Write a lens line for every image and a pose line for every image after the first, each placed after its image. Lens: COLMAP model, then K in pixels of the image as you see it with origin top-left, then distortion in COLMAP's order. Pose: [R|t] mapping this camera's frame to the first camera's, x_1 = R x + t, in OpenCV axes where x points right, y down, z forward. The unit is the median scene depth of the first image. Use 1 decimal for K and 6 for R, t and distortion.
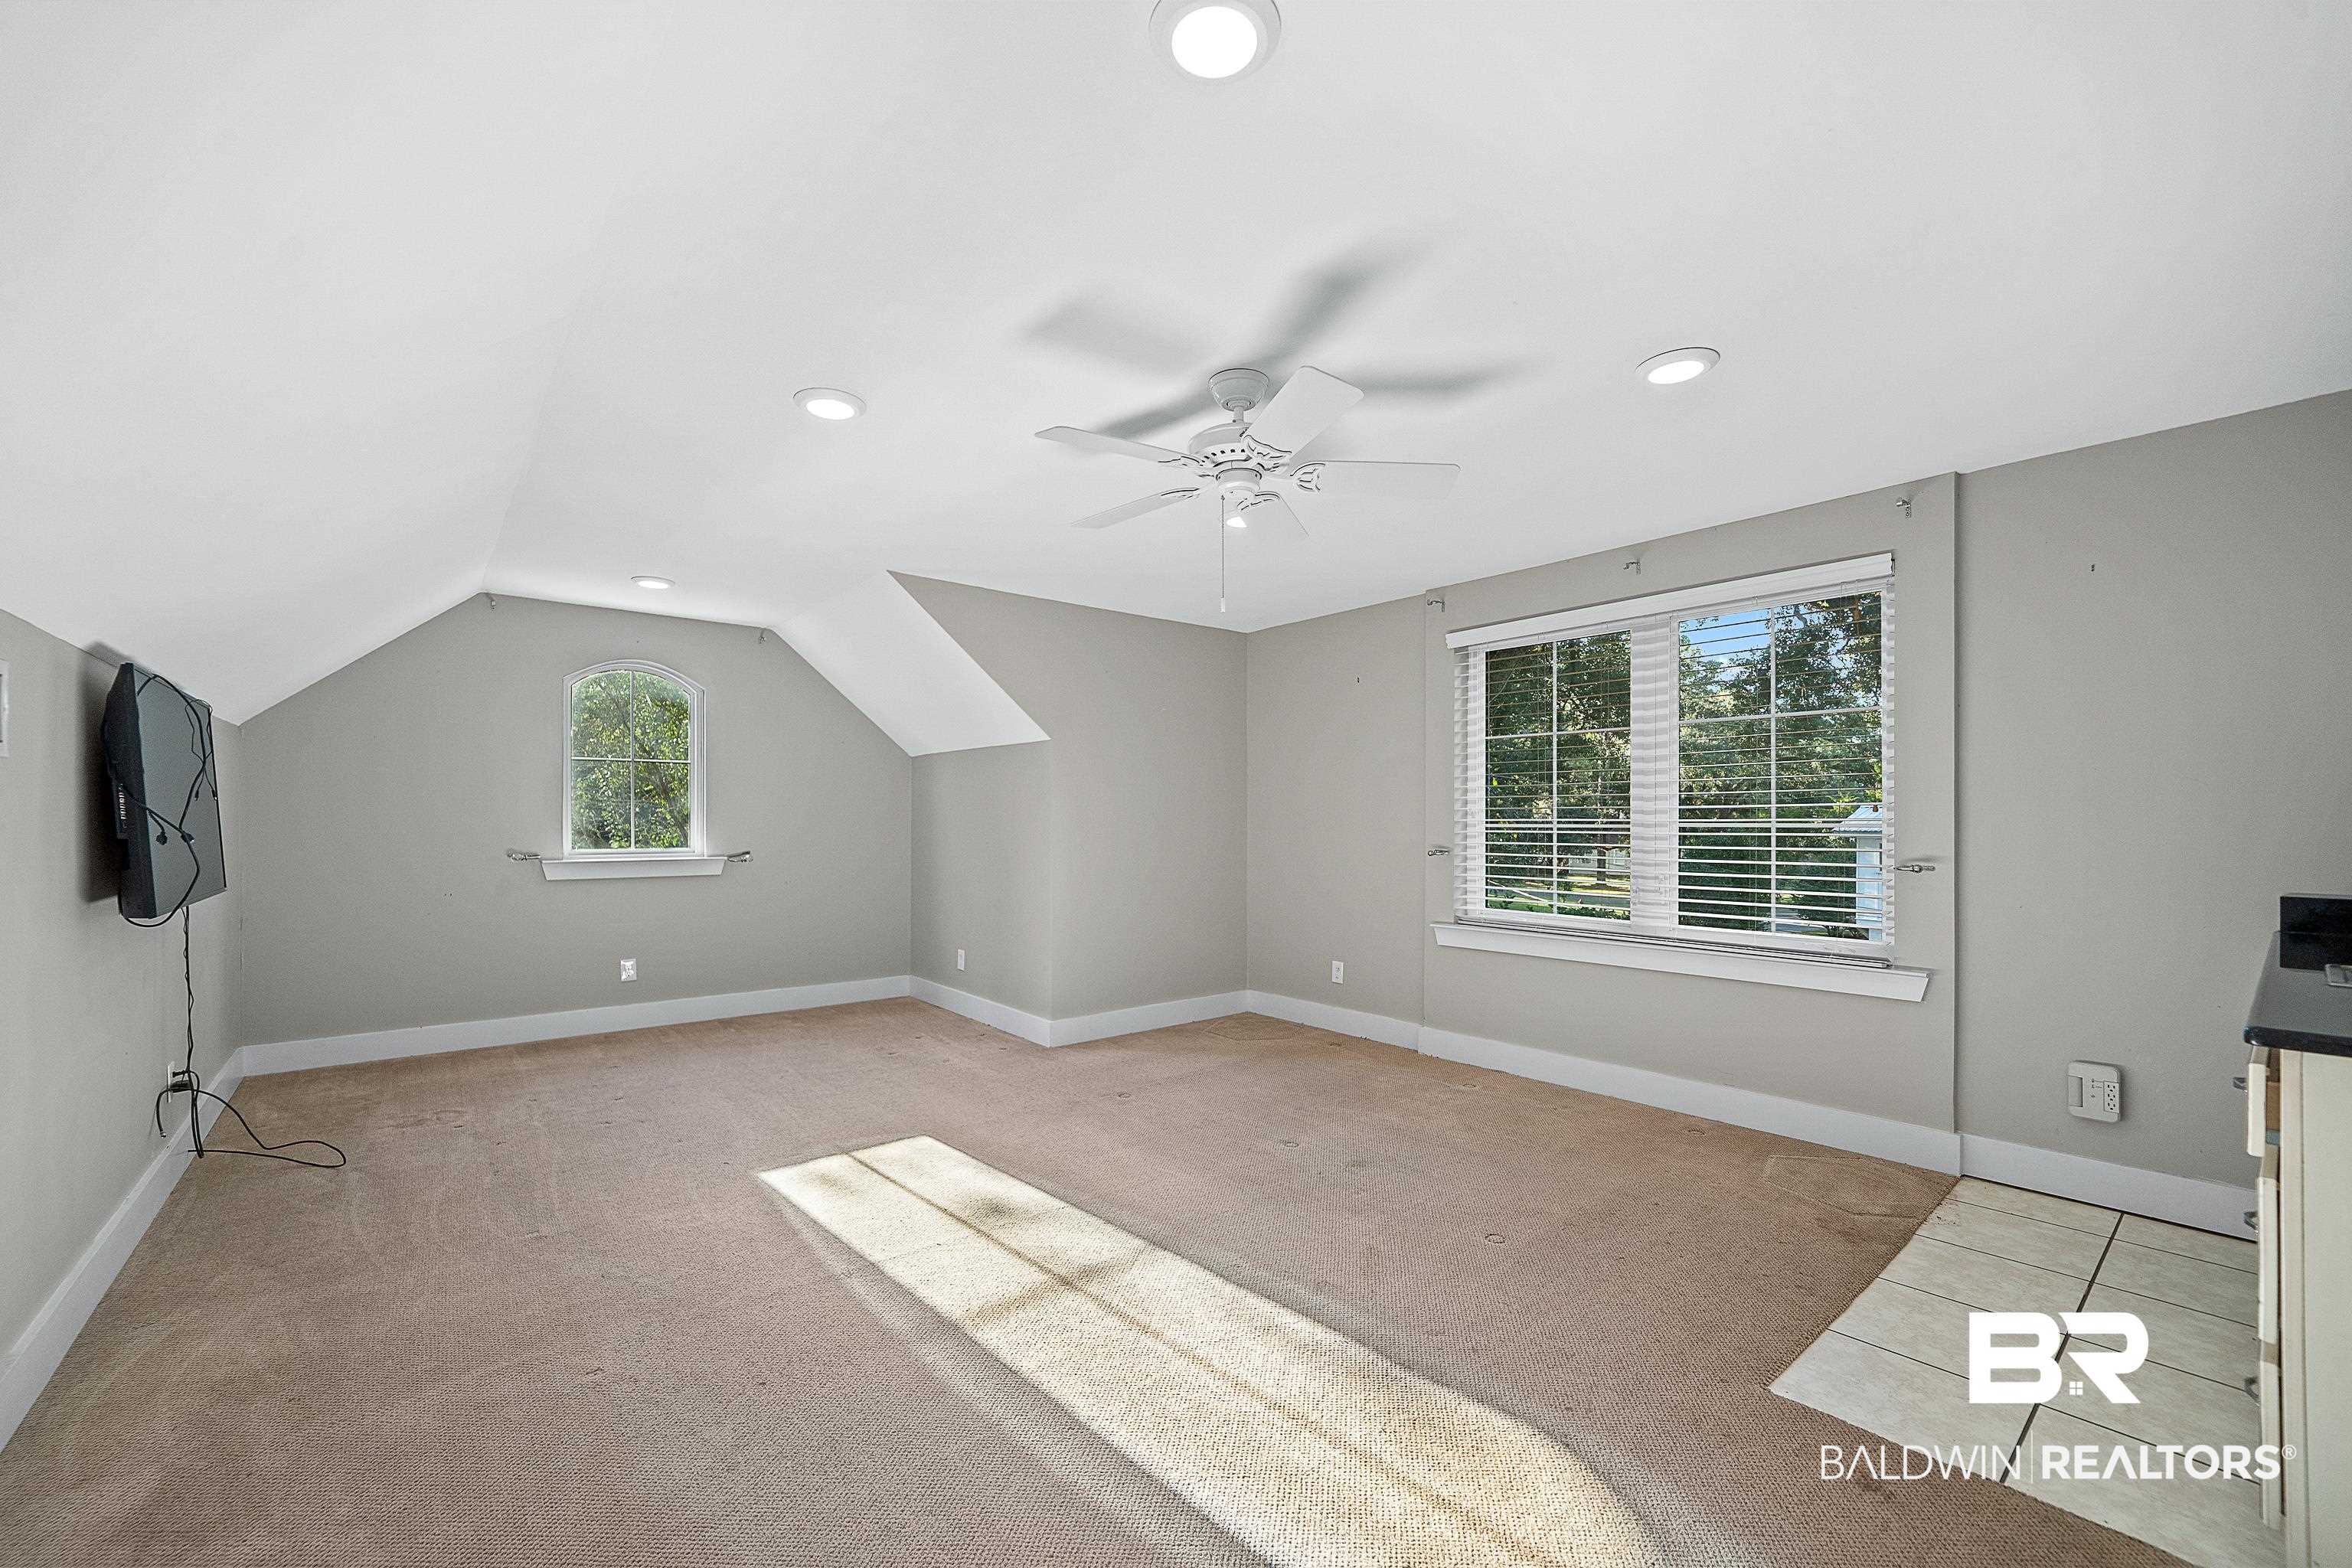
lens RADIAL K [[927.0, 0, 1172.5], [0, 927.0, 808.2], [0, 0, 1]] dist [-0.008551, 0.001476]
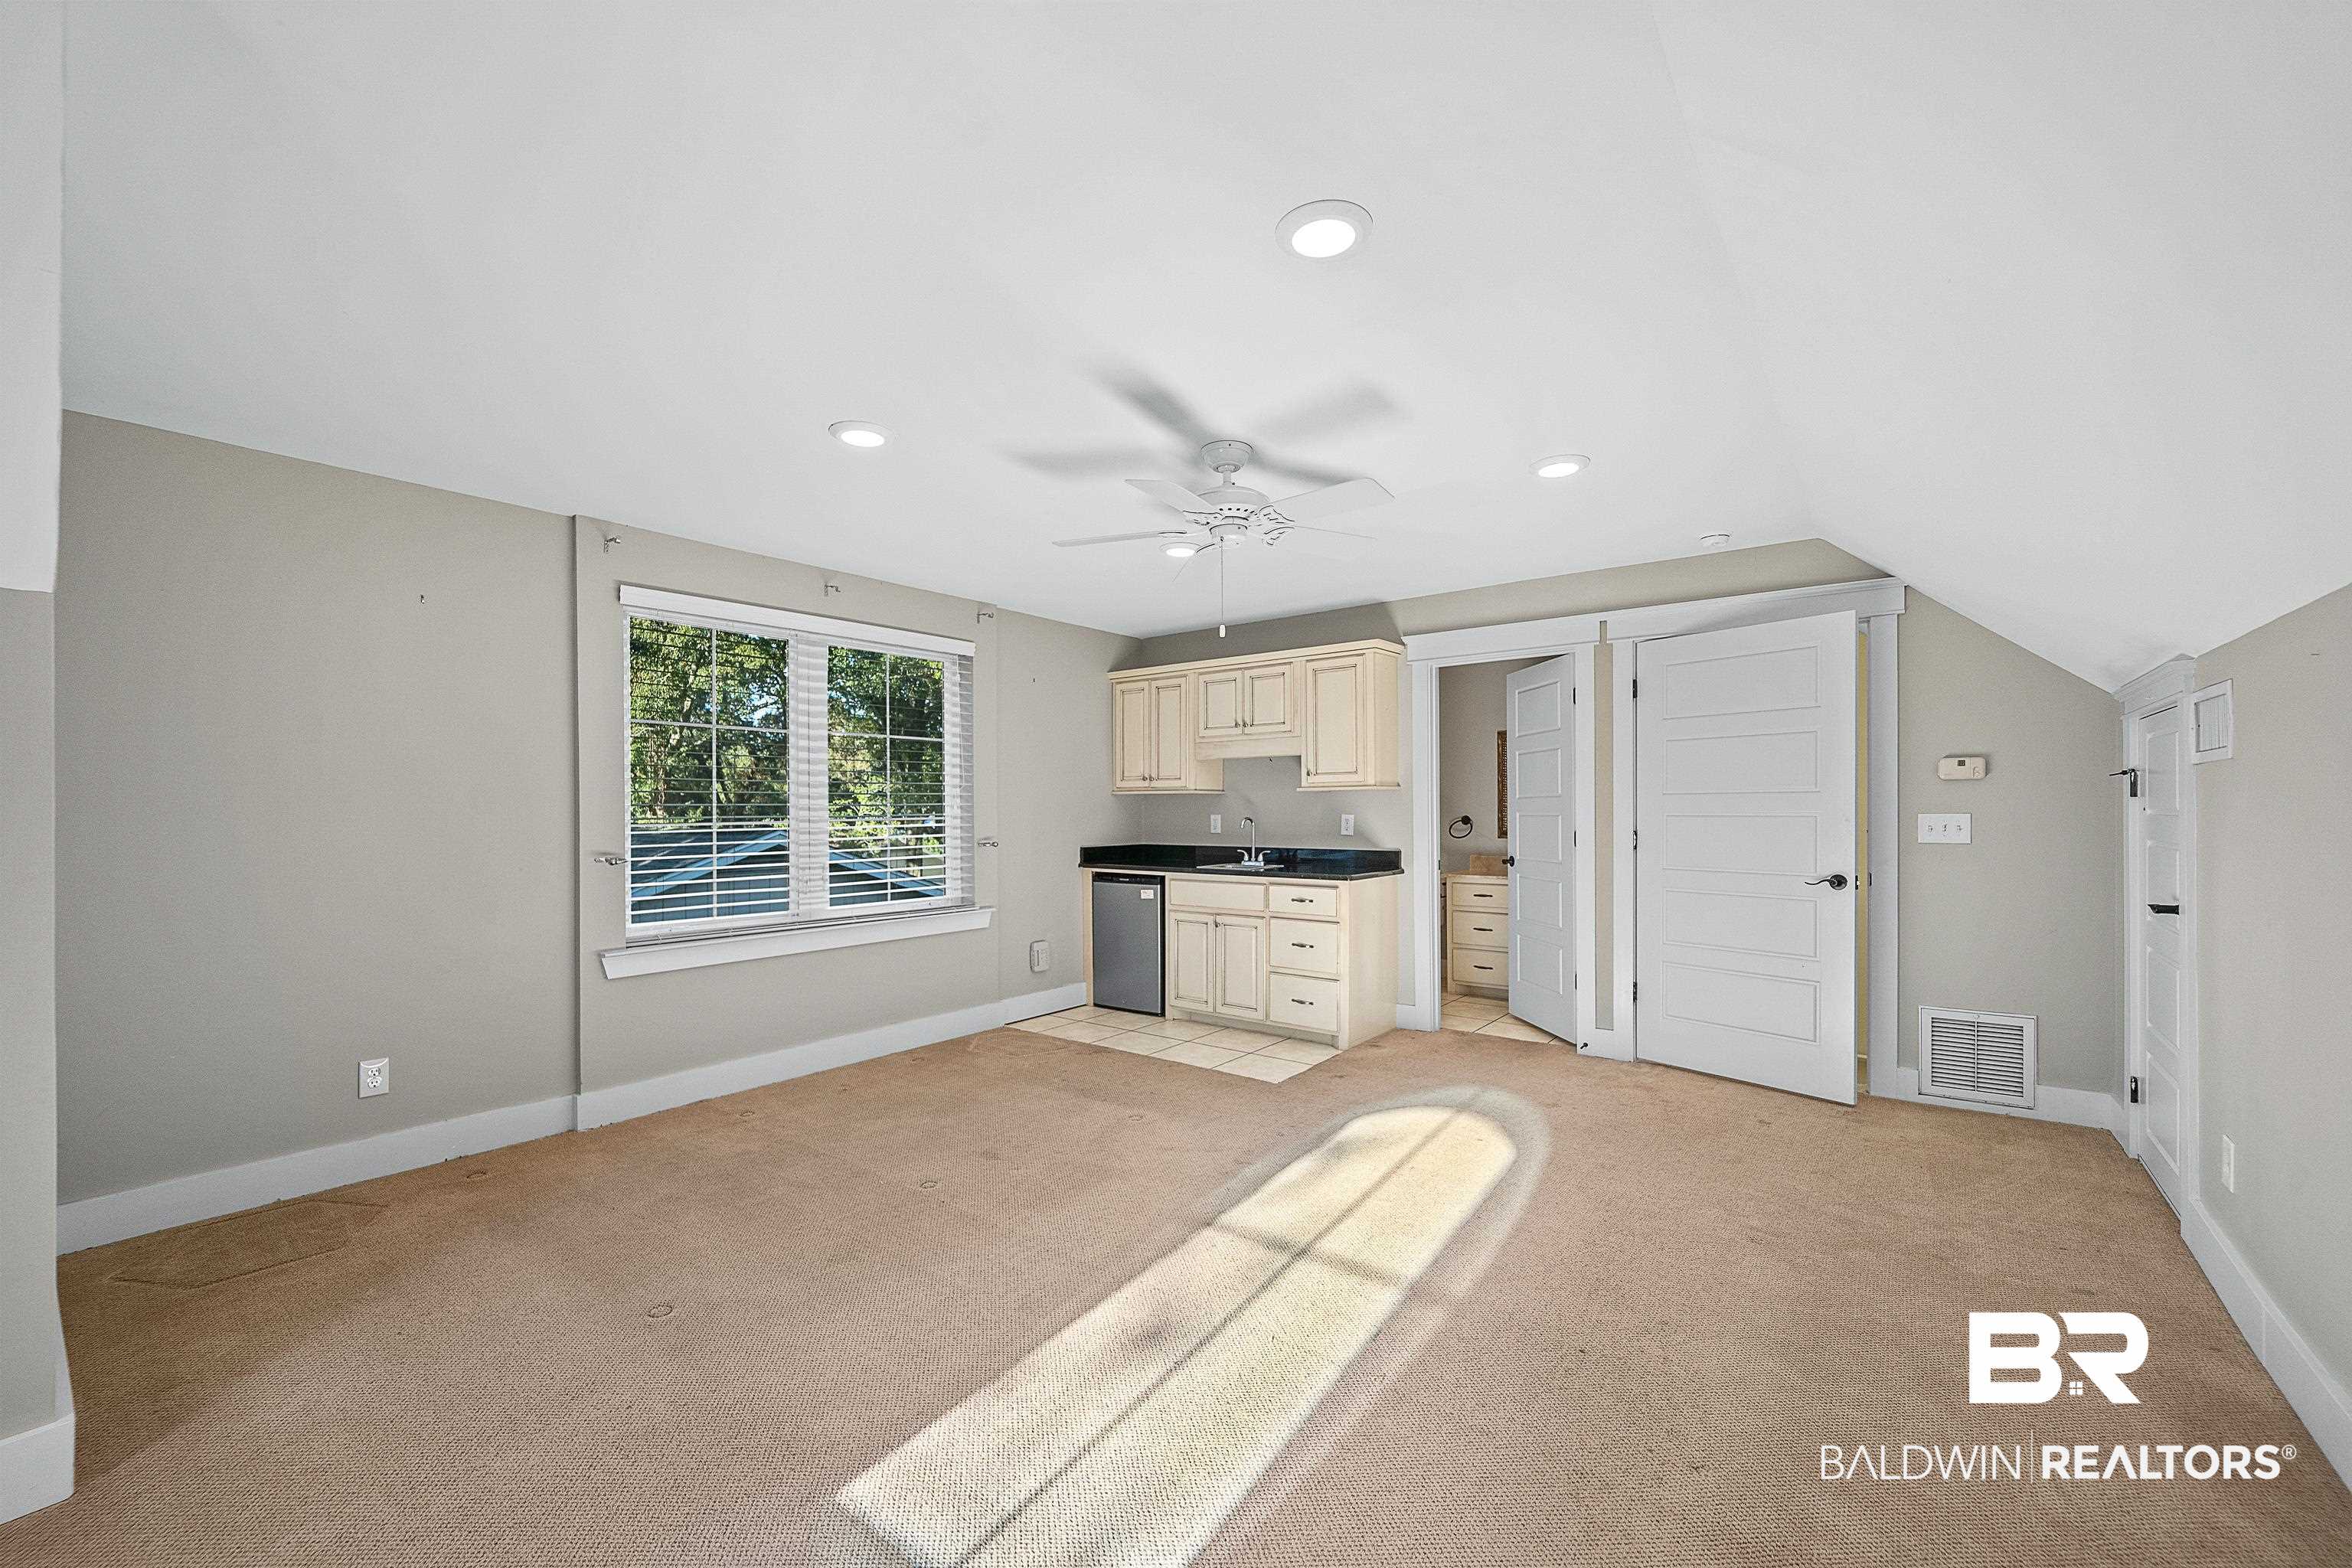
lens RADIAL K [[927.0, 0, 1172.0], [0, 927.0, 795.8], [0, 0, 1]] dist [-0.008551, 0.001476]
pose [[-0.207978, 0.015755, 0.978007, -0.750683], [-0.003320, 0.999853, -0.016813, 0.005964], [-0.978128, -0.006743, -0.207895, 0.912402]]
